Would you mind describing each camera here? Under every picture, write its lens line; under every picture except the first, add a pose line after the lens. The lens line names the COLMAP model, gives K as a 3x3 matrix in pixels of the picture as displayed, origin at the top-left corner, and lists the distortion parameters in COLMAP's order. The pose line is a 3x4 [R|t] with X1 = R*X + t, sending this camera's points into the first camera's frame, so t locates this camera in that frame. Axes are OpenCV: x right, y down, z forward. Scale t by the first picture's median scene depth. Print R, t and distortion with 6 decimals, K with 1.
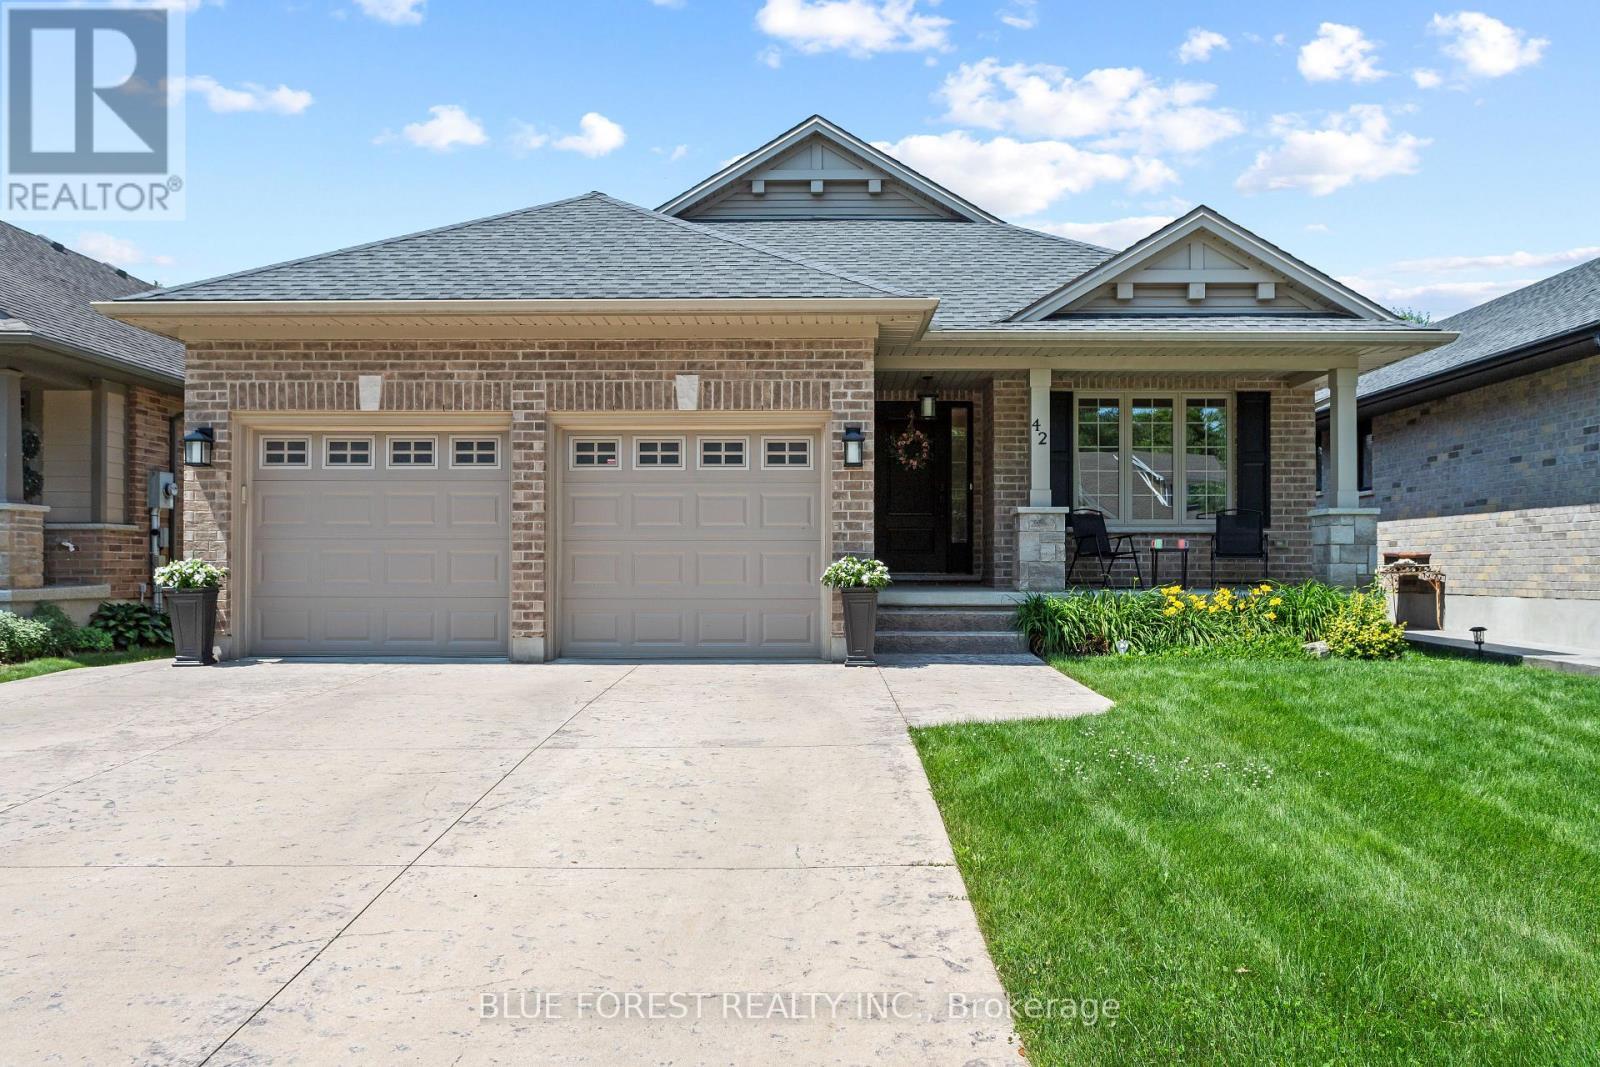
lens RADIAL K [[1191.0, 0, 802.8], [0, 1191.0, 542.2], [0, 0, 1]] dist [0.001084, 0.009094]
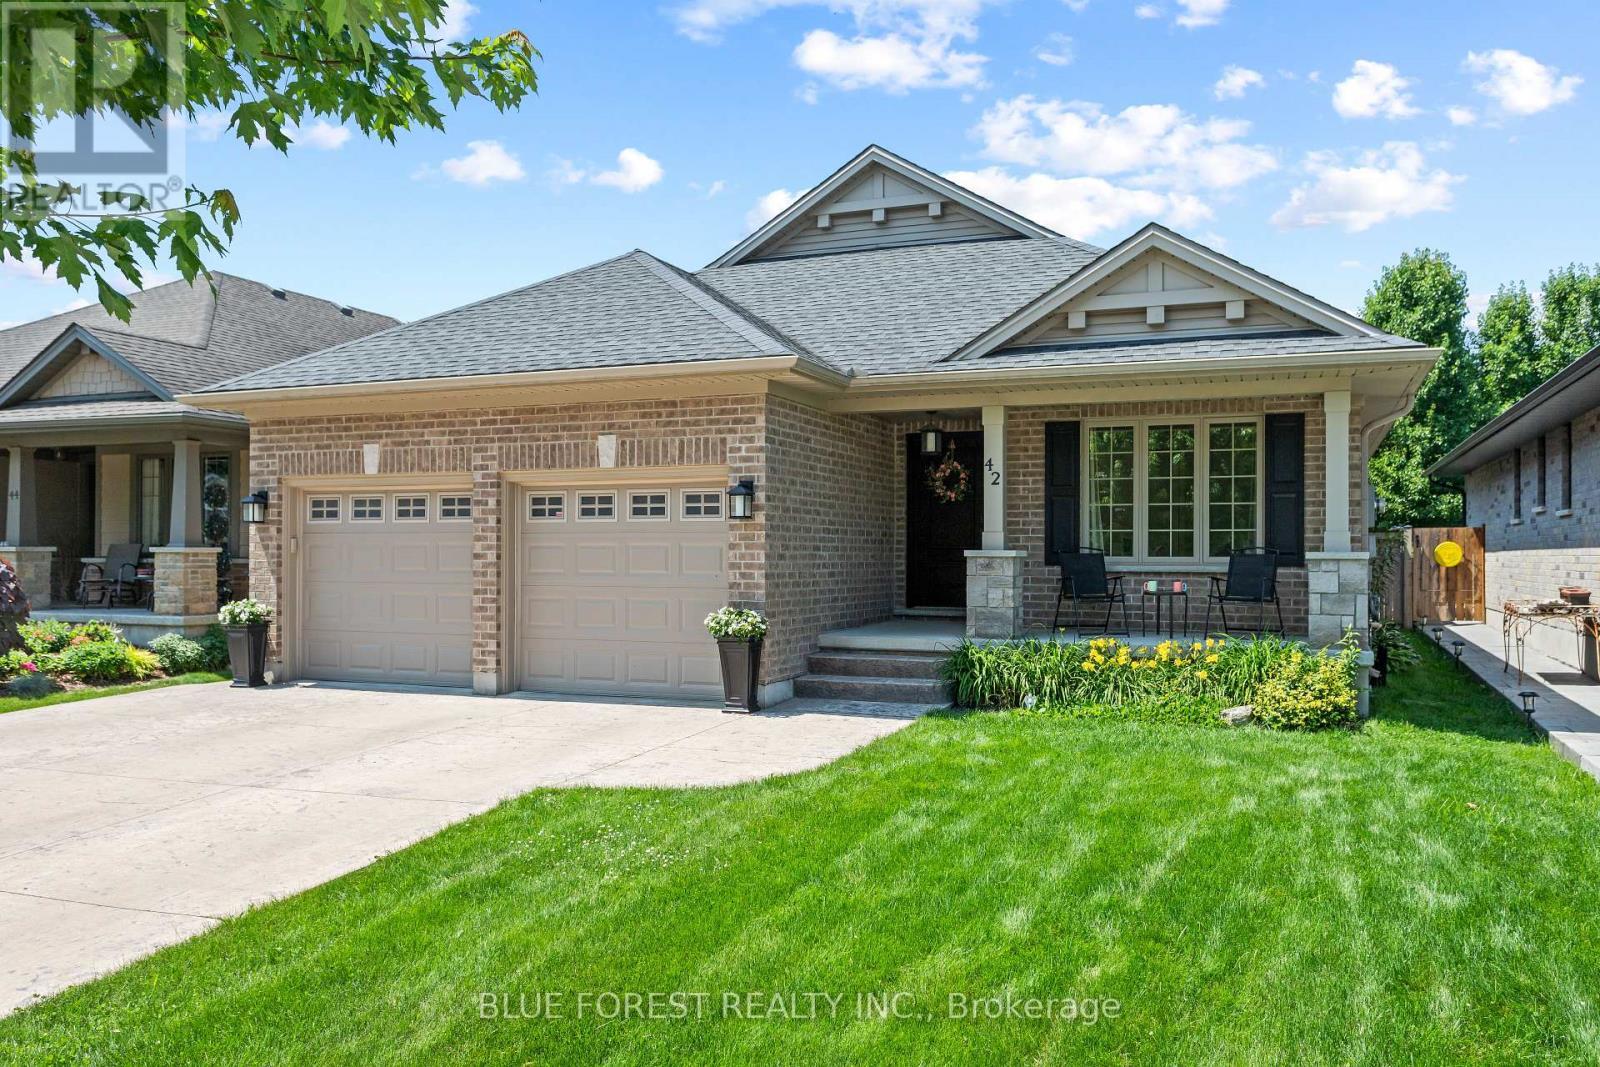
lens RADIAL K [[1240.6, 0, 795.6], [0, 1240.6, 538.4], [0, 0, 1]] dist [0.008745, -0.006946]
pose [[0.934727, -0.004256, -0.355340, 0.449376], [0.006642, 0.999963, 0.005493, -0.049984], [0.355304, -0.007495, 0.934721, 0.006123]]
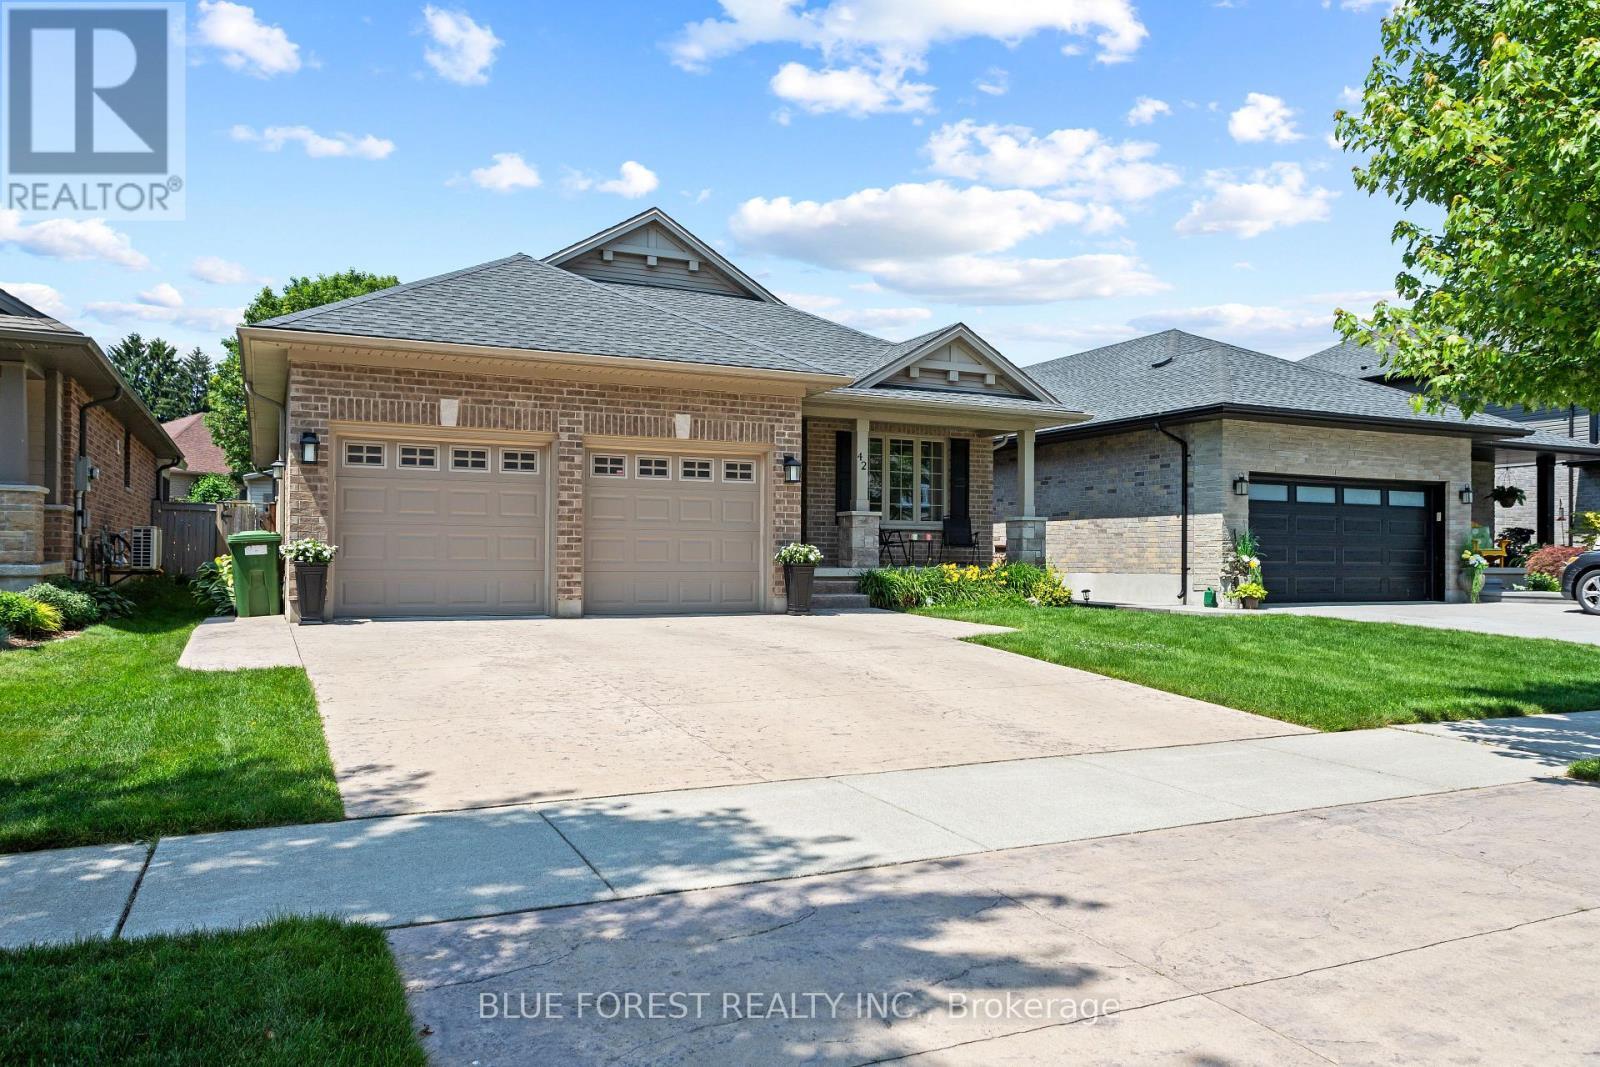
lens RADIAL K [[1117.0, 0, 797.9], [0, 1117.0, 538.6], [0, 0, 1]] dist [-0.002107, 0.001786]
pose [[0.899905, 0.012924, 0.435895, -0.536831], [-0.014806, 0.999890, 0.000920, 0.004973], [-0.435835, -0.007282, 0.899997, -0.255122]]
